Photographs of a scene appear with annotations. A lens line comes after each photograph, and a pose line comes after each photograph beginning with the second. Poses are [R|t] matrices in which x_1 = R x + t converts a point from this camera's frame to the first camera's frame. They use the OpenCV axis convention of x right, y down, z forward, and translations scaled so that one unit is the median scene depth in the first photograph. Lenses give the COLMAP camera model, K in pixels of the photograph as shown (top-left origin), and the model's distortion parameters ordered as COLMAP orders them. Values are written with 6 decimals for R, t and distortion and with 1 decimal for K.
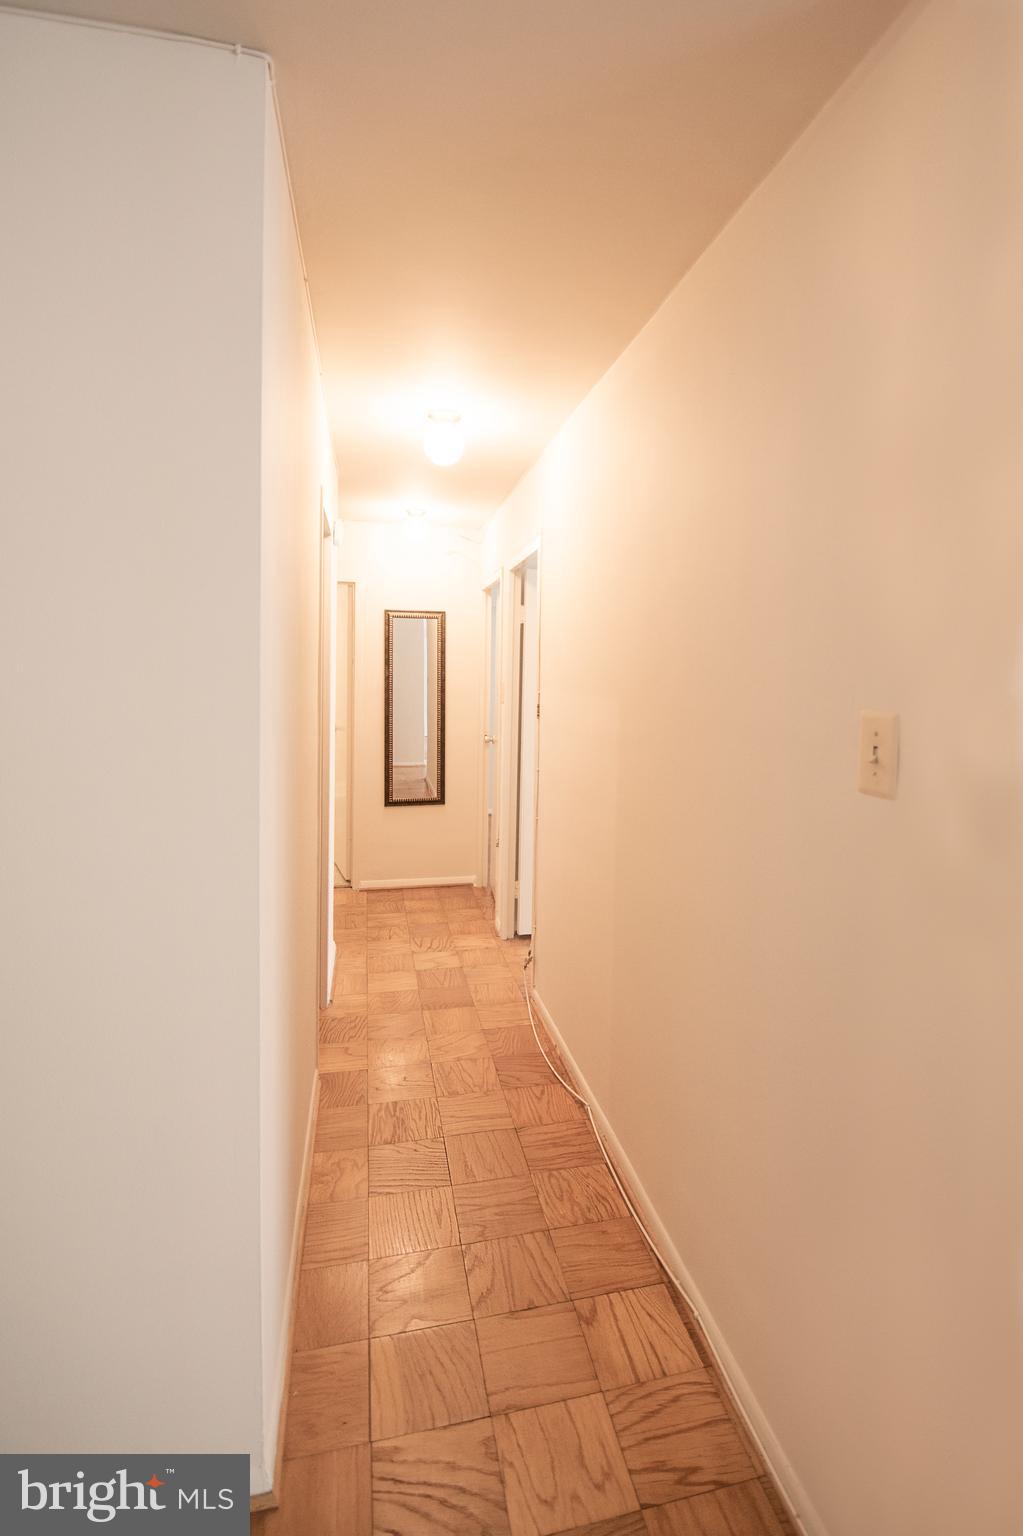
lens RADIAL K [[687.1, 0, 506.1], [0, 687.1, 768.3], [0, 0, 1]] dist [-0.004114, -0.008061]
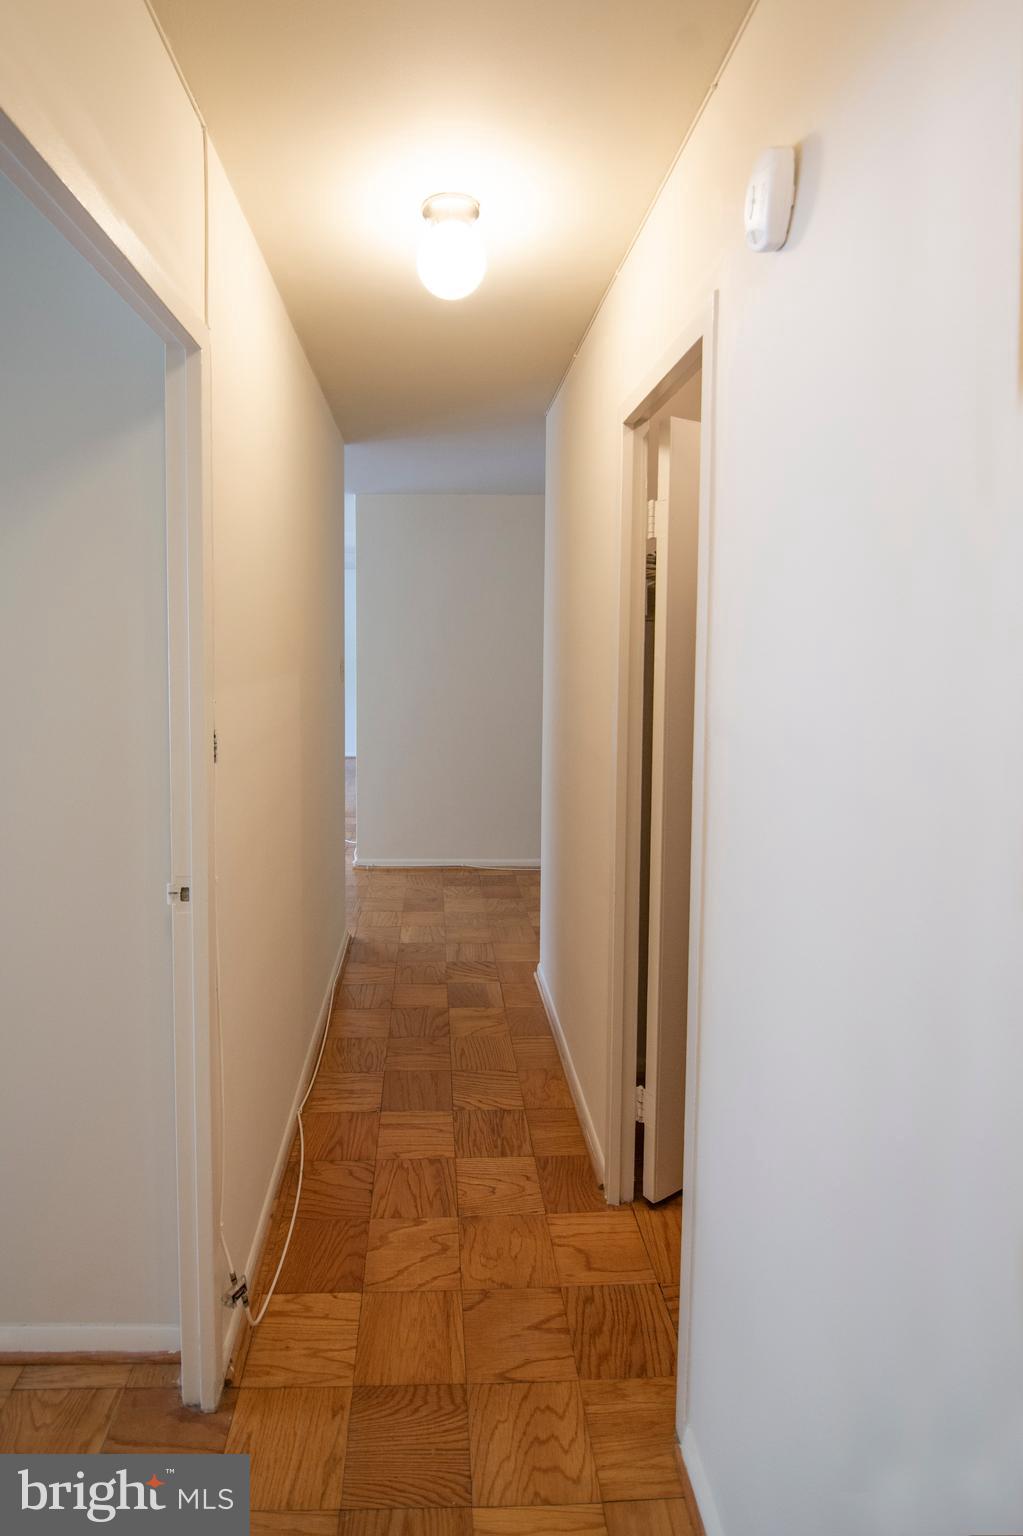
lens RADIAL K [[687.1, 0, 506.1], [0, 687.1, 768.3], [0, 0, 1]] dist [-0.004114, -0.008061]
pose [[-0.994721, -0.057893, 0.084727, -0.197205], [-0.028020, 0.947519, 0.318470, -0.238178], [-0.098718, 0.314415, -0.944139, 1.558918]]
